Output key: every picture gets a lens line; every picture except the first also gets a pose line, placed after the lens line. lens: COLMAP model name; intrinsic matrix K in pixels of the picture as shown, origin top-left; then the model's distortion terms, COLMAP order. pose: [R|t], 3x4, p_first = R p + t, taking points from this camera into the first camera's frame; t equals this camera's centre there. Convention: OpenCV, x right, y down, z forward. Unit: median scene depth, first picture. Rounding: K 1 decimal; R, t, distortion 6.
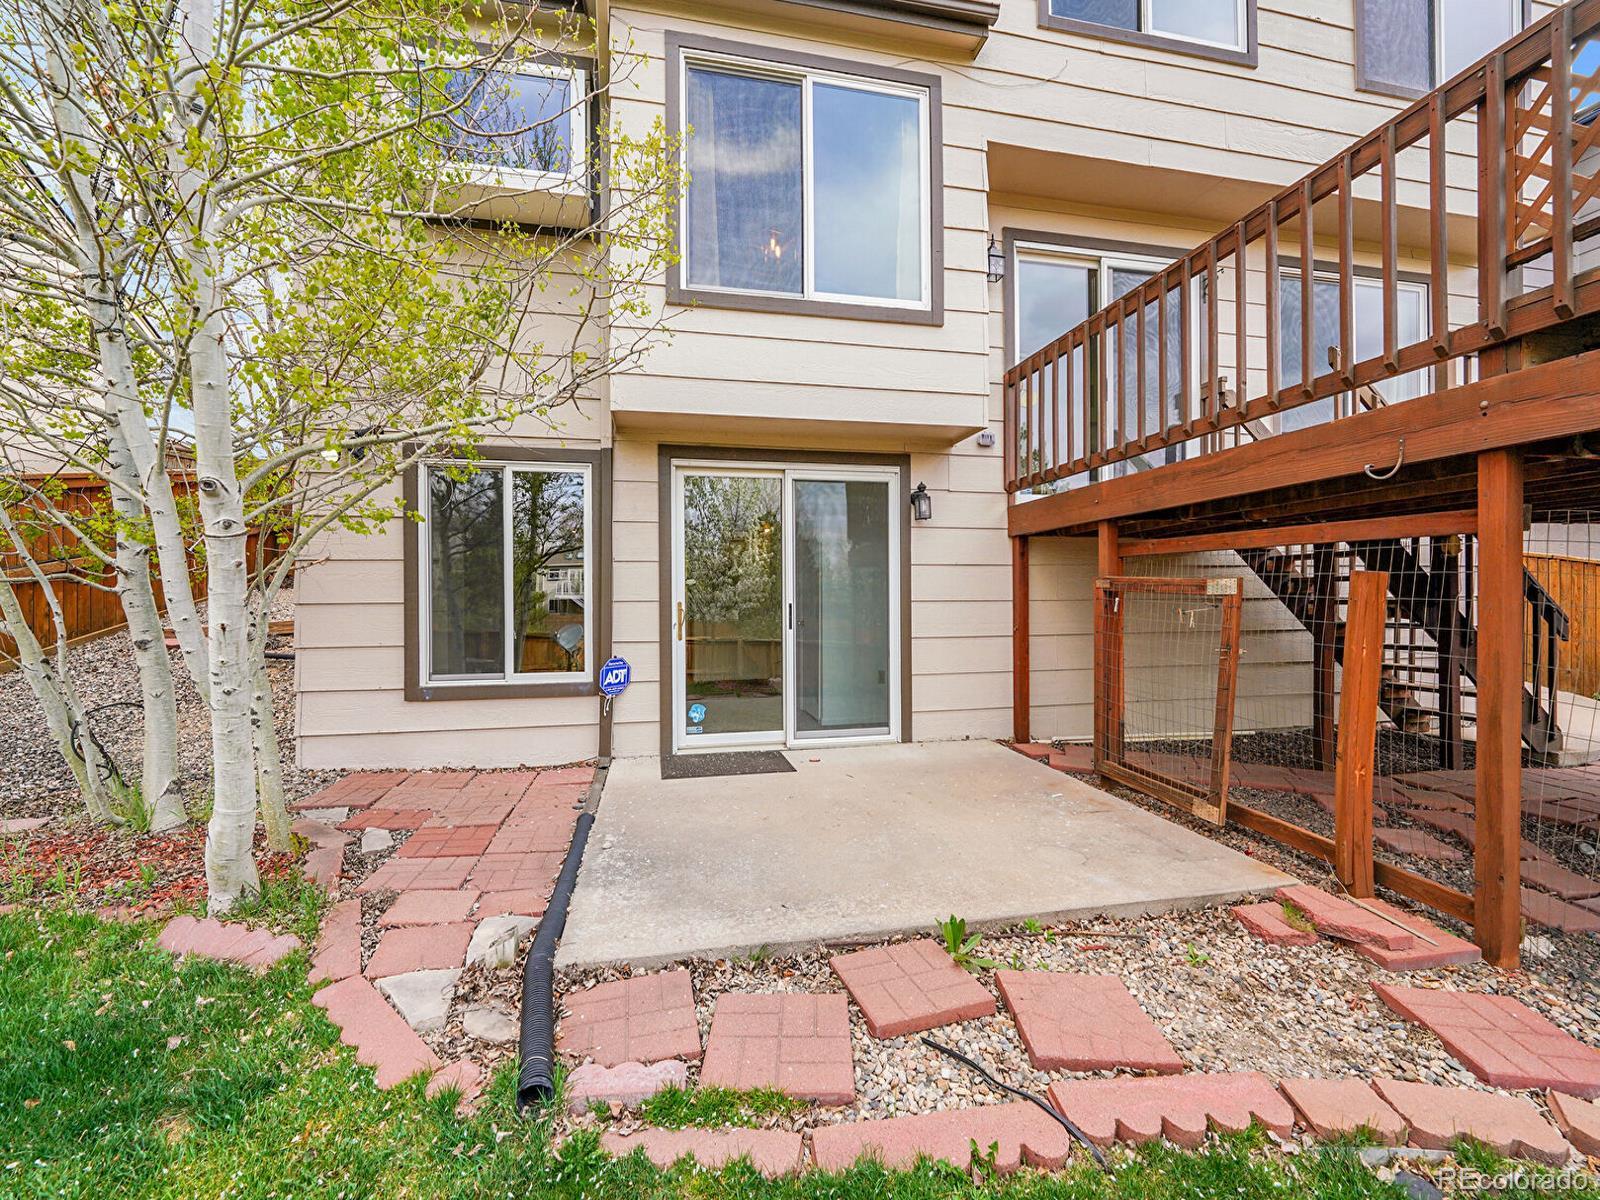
lens RADIAL K [[636.2, 0, 759.6], [0, 636.2, 592.7], [0, 0, 1]] dist [-0.001990, 0.000007]
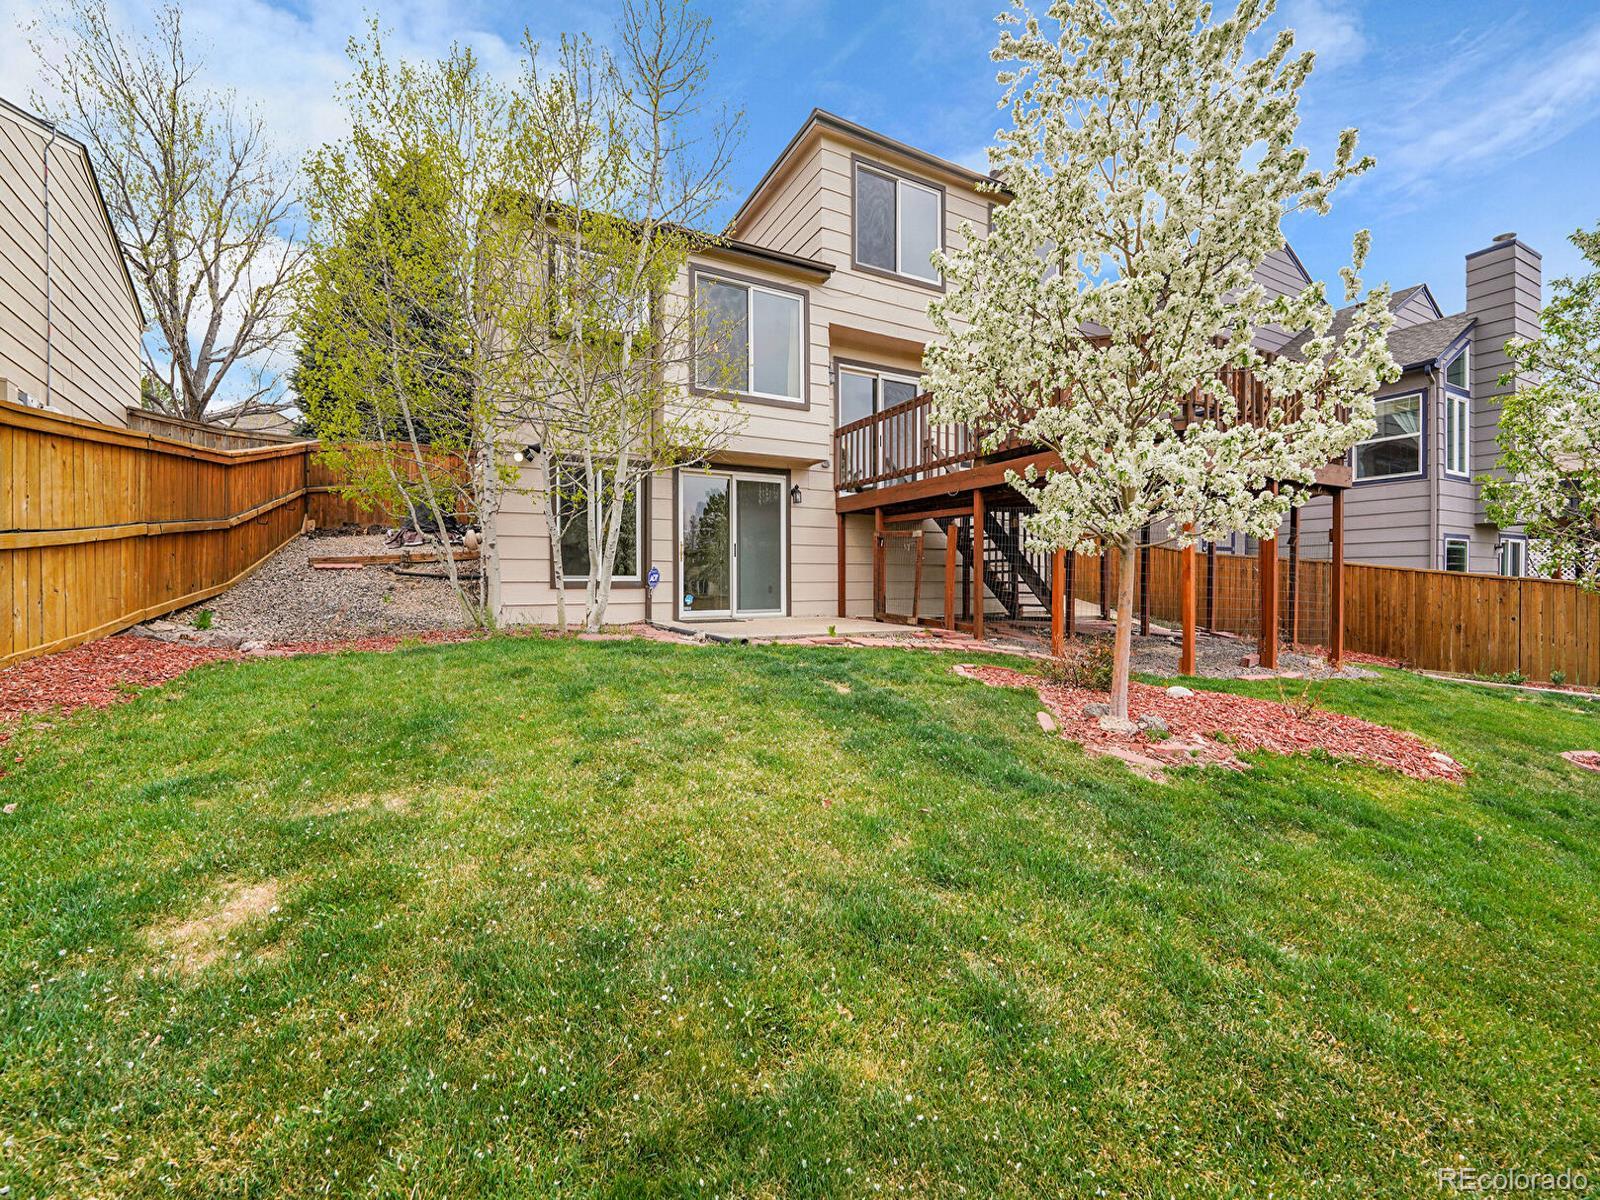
lens RADIAL K [[649.2, 0, 788.9], [0, 649.2, 591.8], [0, 0, 1]] dist [-0.009831, -0.000170]
pose [[0.941570, -0.007300, 0.336739, -0.475052], [-0.000353, 0.999743, 0.022658, 0.121475], [-0.336818, -0.021453, 0.941325, -0.951460]]
